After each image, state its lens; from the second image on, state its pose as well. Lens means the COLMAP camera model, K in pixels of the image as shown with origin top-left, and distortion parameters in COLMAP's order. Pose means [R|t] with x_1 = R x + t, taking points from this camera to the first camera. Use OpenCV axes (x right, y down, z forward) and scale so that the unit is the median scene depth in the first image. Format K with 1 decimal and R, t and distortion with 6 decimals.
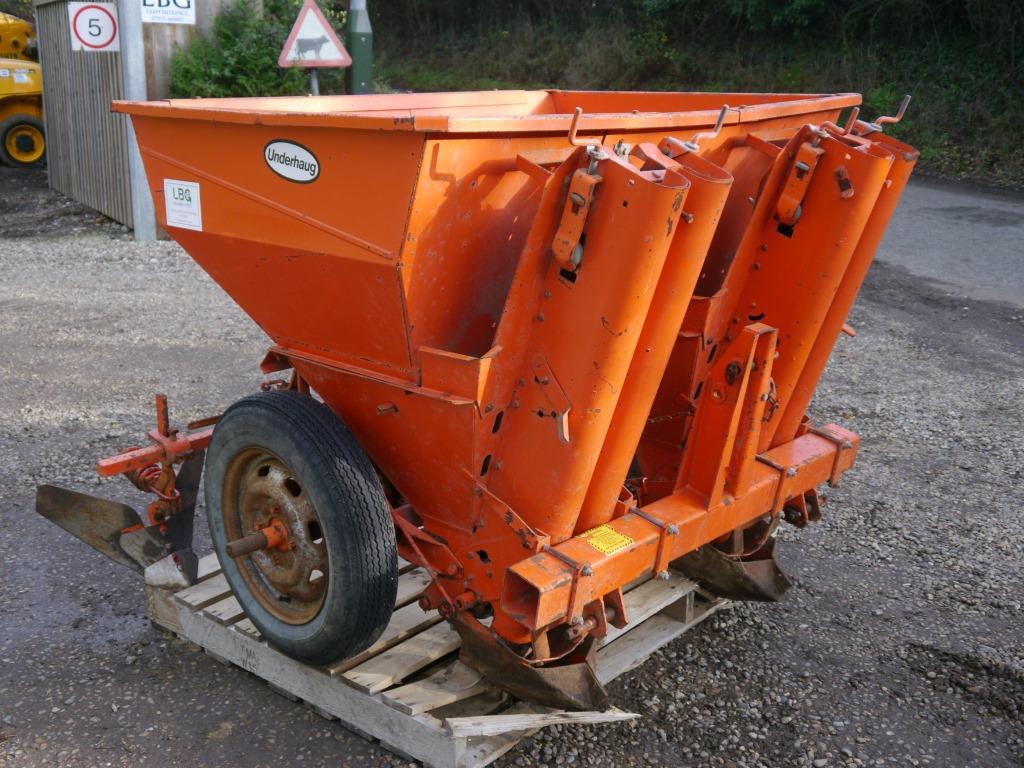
lens RADIAL K [[1187.5, 0, 512.0], [0, 1187.5, 384.0], [0, 0, 1]] dist [-0.023104, 0.032147]
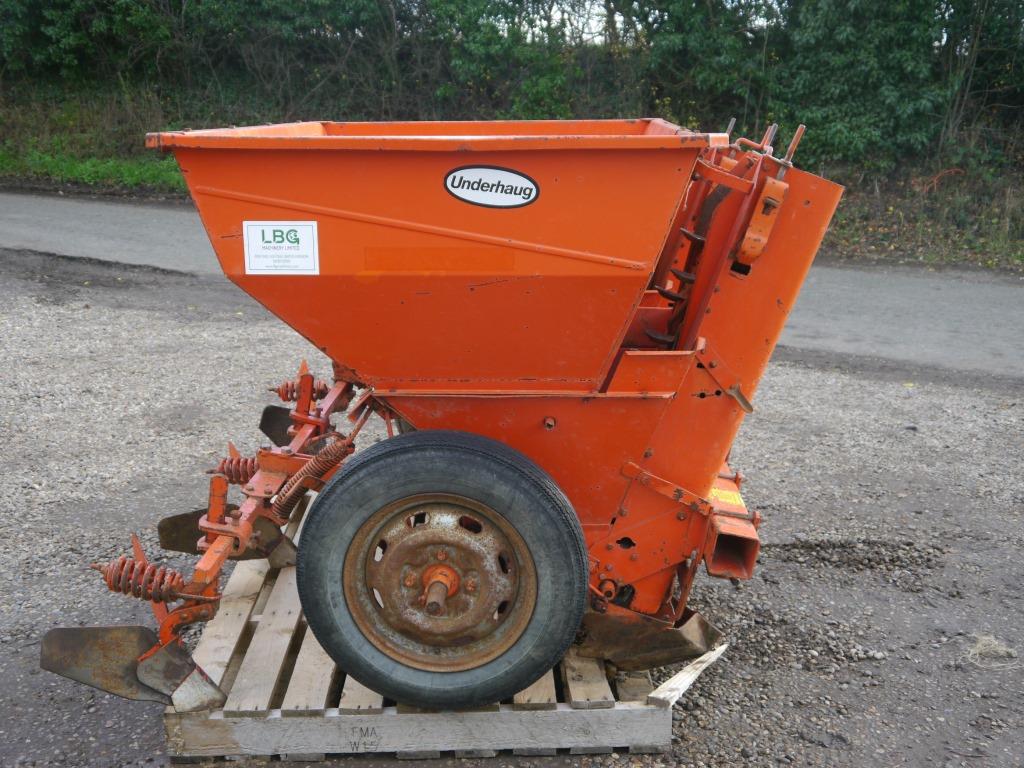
lens RADIAL K [[1161.1, 0, 512.0], [0, 1161.1, 384.0], [0, 0, 1]] dist [-0.016092, 0.053684]
pose [[0.729987, -0.160747, 0.664289, -0.754929], [0.180652, 0.982762, 0.039295, -0.055633], [-0.659154, 0.091320, 0.746442, 0.256036]]
